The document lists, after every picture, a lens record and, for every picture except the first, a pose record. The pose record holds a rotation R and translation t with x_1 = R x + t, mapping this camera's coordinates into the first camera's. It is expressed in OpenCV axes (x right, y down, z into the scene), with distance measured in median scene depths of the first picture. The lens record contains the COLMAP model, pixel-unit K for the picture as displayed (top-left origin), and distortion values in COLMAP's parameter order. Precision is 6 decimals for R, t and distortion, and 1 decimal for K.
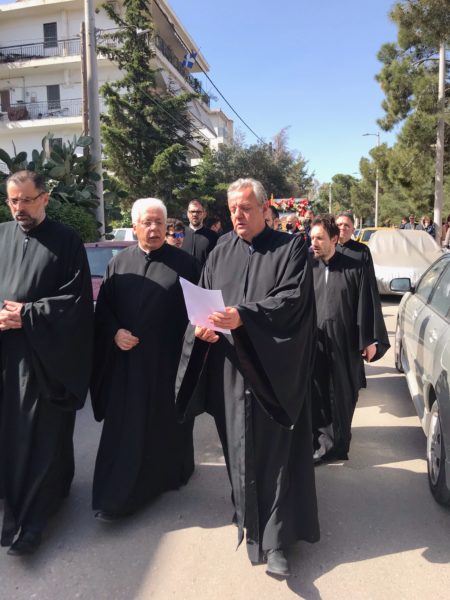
lens RADIAL K [[494.4, 0, 223.3], [0, 494.4, 298.9], [0, 0, 1]] dist [-0.014796, 0.024850]
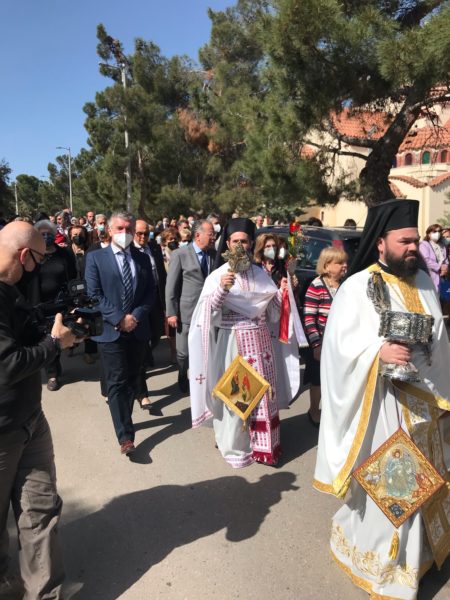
lens RADIAL K [[494.4, 0, 225.3], [0, 494.4, 300.0], [0, 0, 1]] dist [-0.014796, 0.024850]
pose [[0.804988, -0.076883, 0.588289, -0.057100], [0.073826, 0.996842, 0.029256, 0.014498], [-0.588680, 0.019880, 0.808121, -0.096215]]
